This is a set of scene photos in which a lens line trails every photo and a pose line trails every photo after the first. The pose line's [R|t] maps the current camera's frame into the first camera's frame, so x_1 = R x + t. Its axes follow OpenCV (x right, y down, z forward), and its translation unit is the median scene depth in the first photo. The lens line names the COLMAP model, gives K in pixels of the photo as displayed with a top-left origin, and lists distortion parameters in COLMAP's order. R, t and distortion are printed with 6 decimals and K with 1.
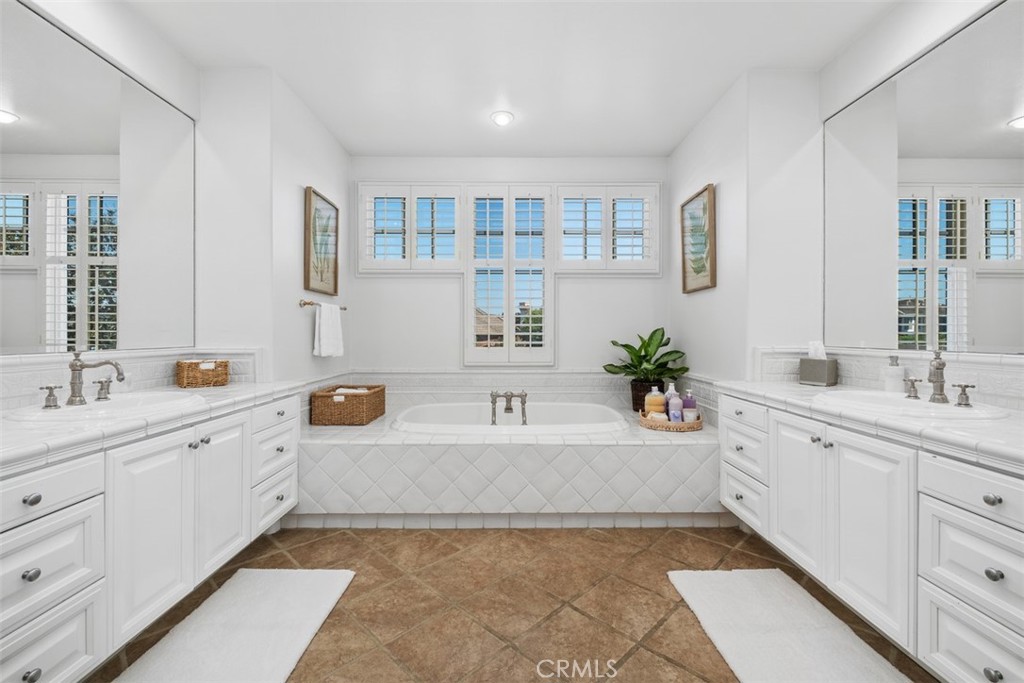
lens RADIAL K [[446.4, 0, 517.3], [0, 446.4, 333.7], [0, 0, 1]] dist [-0.004696, -0.003737]
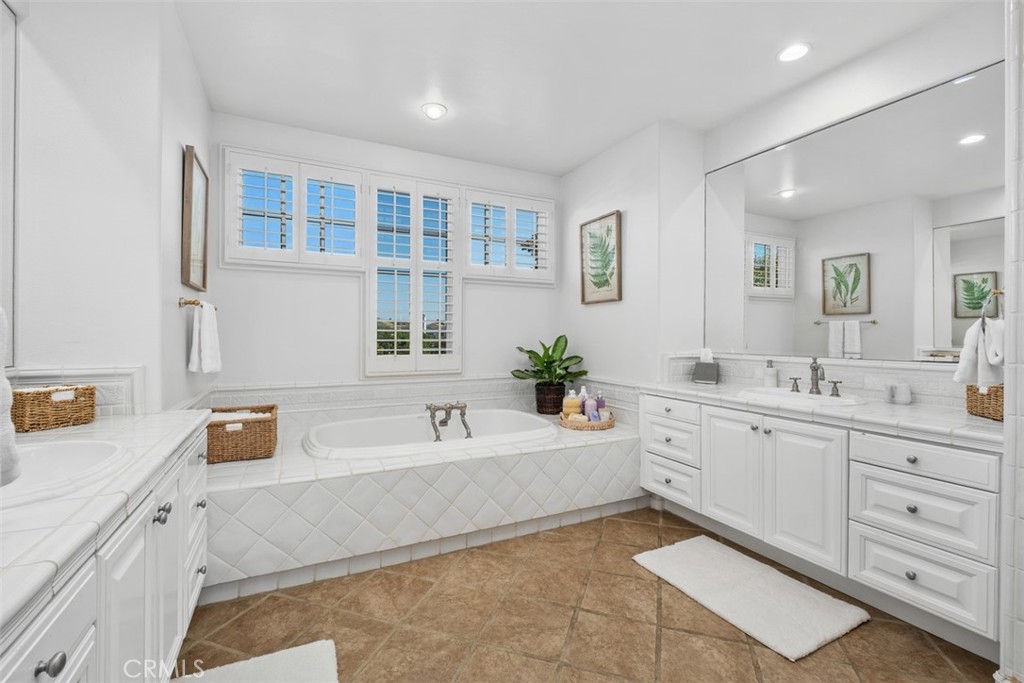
lens RADIAL K [[446.4, 0, 520.9], [0, 446.4, 335.1], [0, 0, 1]] dist [-0.004696, -0.003737]
pose [[0.895531, 0.003606, 0.444984, -0.343666], [-0.004854, 0.999987, 0.001666, -0.019836], [-0.444972, -0.003652, 0.895537, 0.101634]]
